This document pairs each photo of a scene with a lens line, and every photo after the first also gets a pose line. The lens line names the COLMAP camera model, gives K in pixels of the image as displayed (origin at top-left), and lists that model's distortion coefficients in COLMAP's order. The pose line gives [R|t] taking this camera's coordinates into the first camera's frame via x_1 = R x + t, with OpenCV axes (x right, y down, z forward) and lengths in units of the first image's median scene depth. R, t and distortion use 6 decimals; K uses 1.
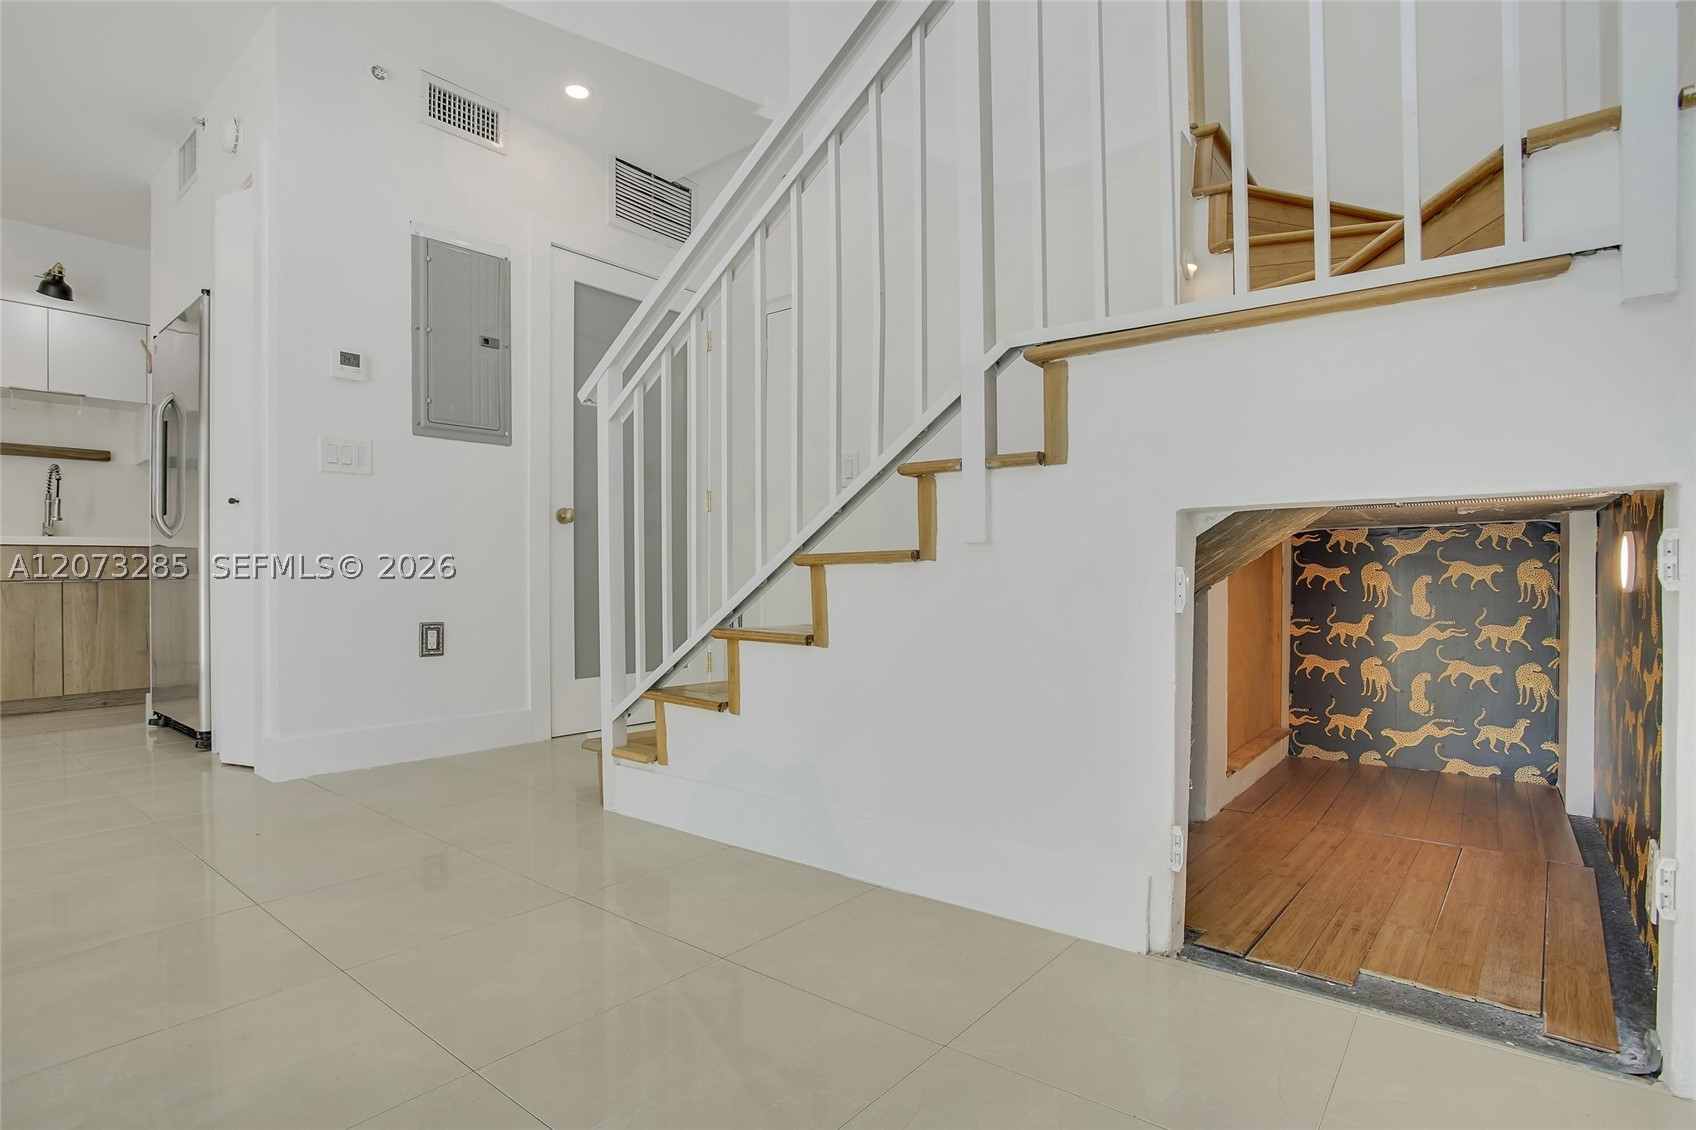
lens RADIAL K [[867.4, 0, 845.6], [0, 867.4, 562.2], [0, 0, 1]] dist [-0.066352, 0.022540]
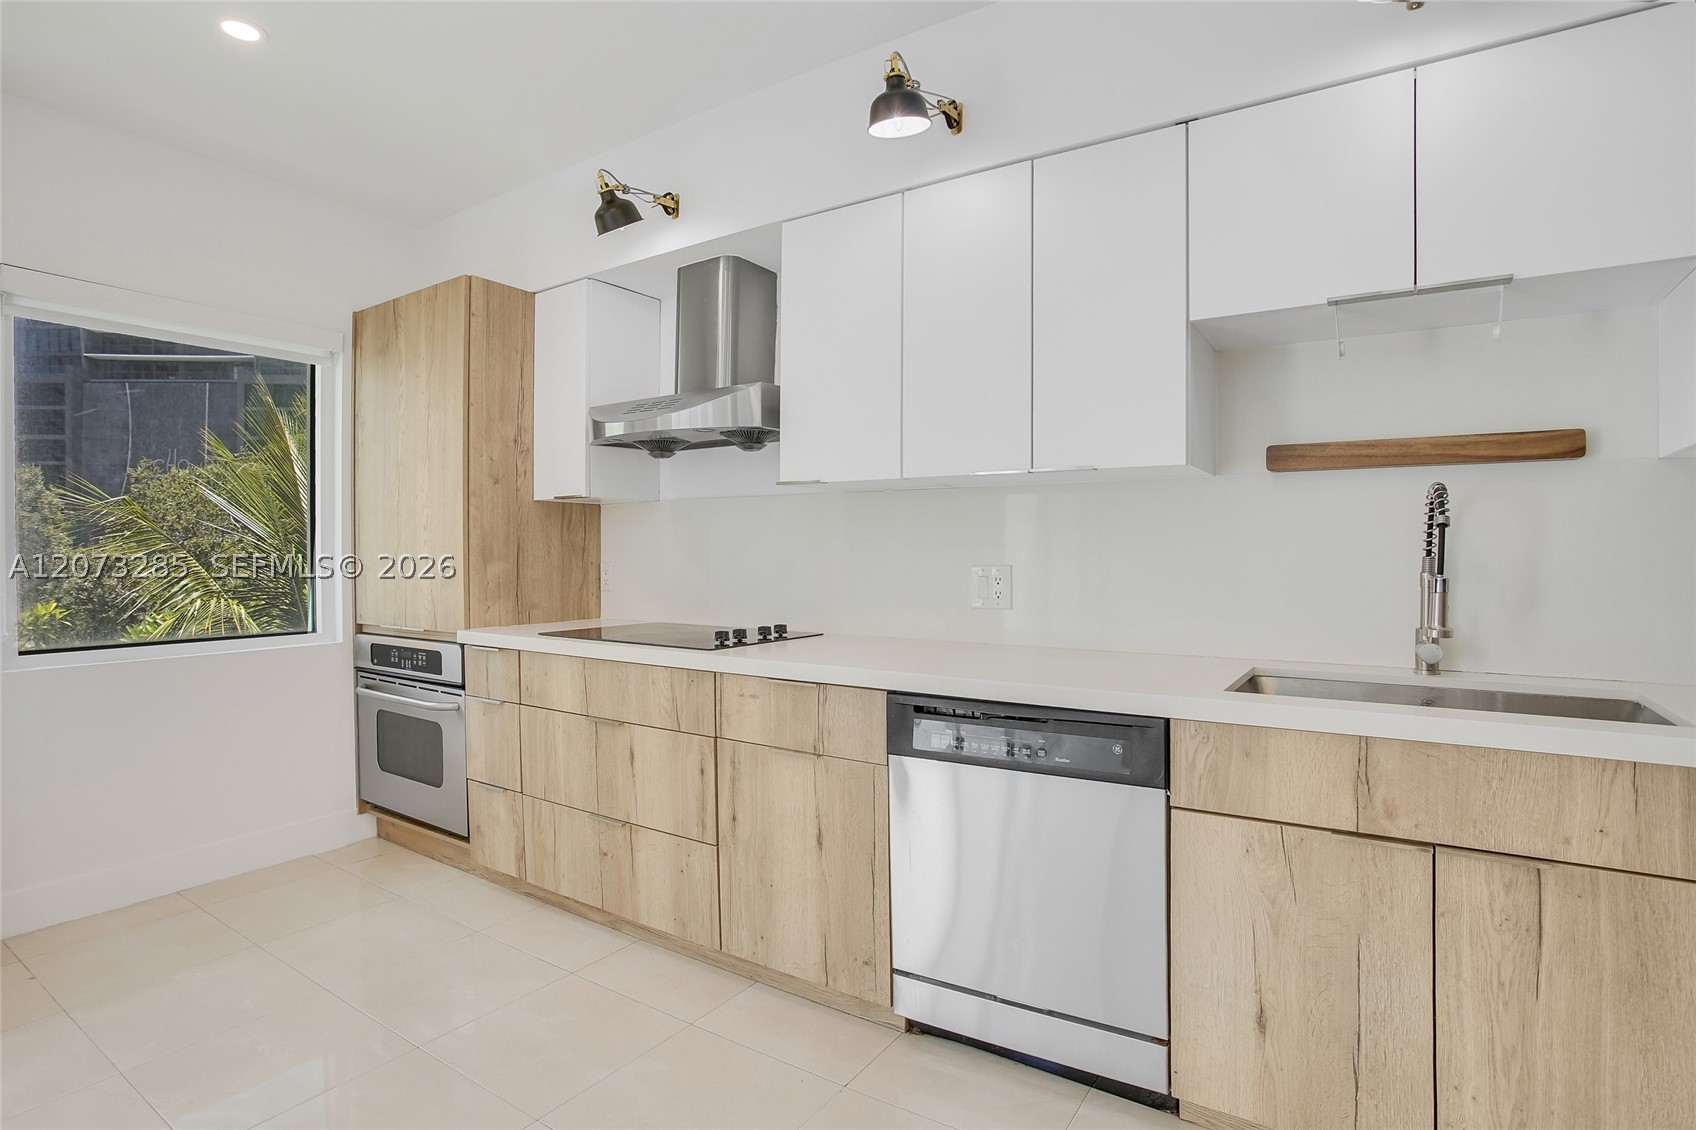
lens RADIAL K [[846.4, 0, 849.8], [0, 846.4, 535.2], [0, 0, 1]] dist [-0.065686, 0.024868]
pose [[0.103078, -0.005934, -0.994656, -0.628850], [0.007827, 0.999956, -0.005155, -0.097496], [0.994642, -0.007254, 0.103120, 0.721241]]
